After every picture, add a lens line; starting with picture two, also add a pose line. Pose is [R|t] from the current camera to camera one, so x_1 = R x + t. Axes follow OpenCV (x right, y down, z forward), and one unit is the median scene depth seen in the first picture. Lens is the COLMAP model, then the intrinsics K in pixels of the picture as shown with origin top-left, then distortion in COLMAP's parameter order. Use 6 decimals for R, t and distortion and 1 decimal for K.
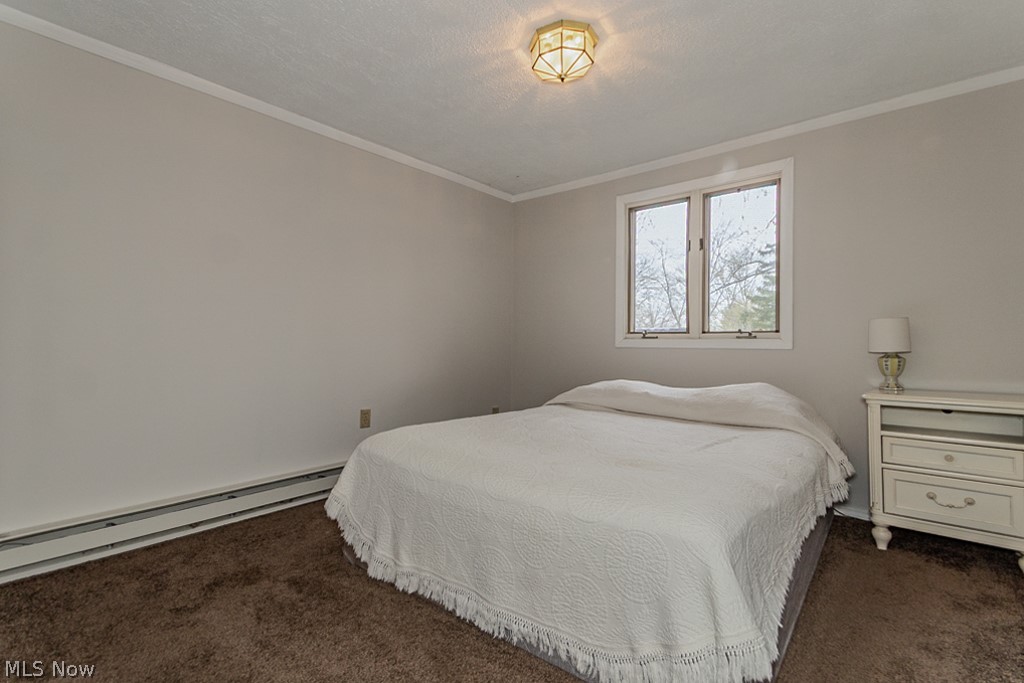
lens RADIAL K [[475.4, 0, 507.1], [0, 475.4, 343.2], [0, 0, 1]] dist [0.009951, -0.001162]
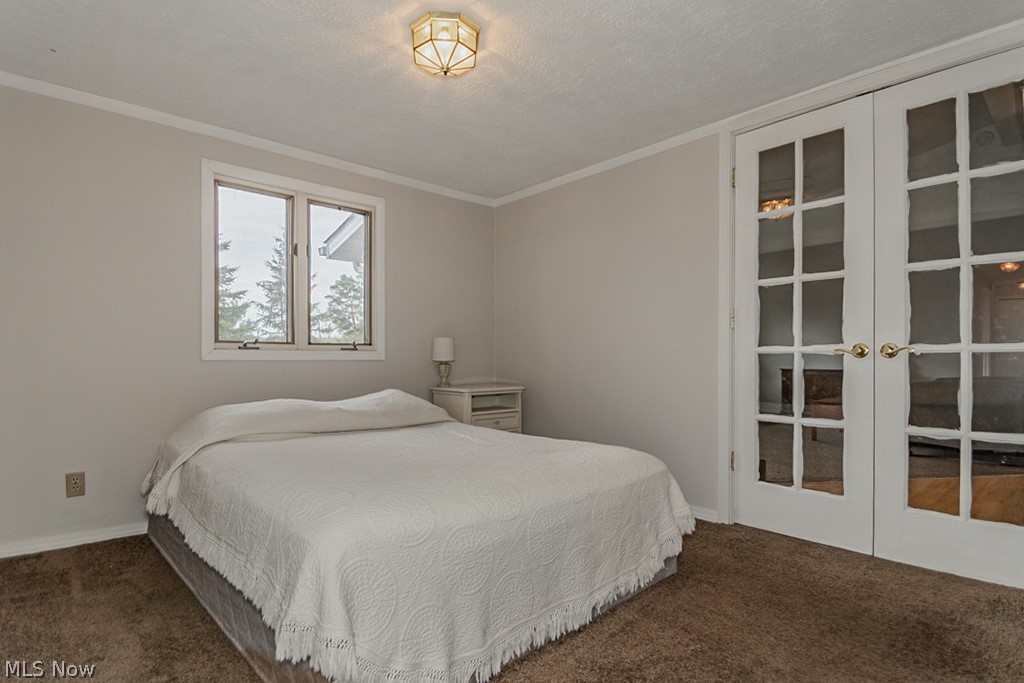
lens RADIAL K [[512.9, 0, 511.7], [0, 512.9, 350.9], [0, 0, 1]] dist [-0.000386, -0.000153]
pose [[0.118056, 0.005119, 0.992994, -0.590615], [-0.000404, 0.999987, -0.005107, -0.002902], [-0.993007, 0.000202, 0.118056, 0.497392]]
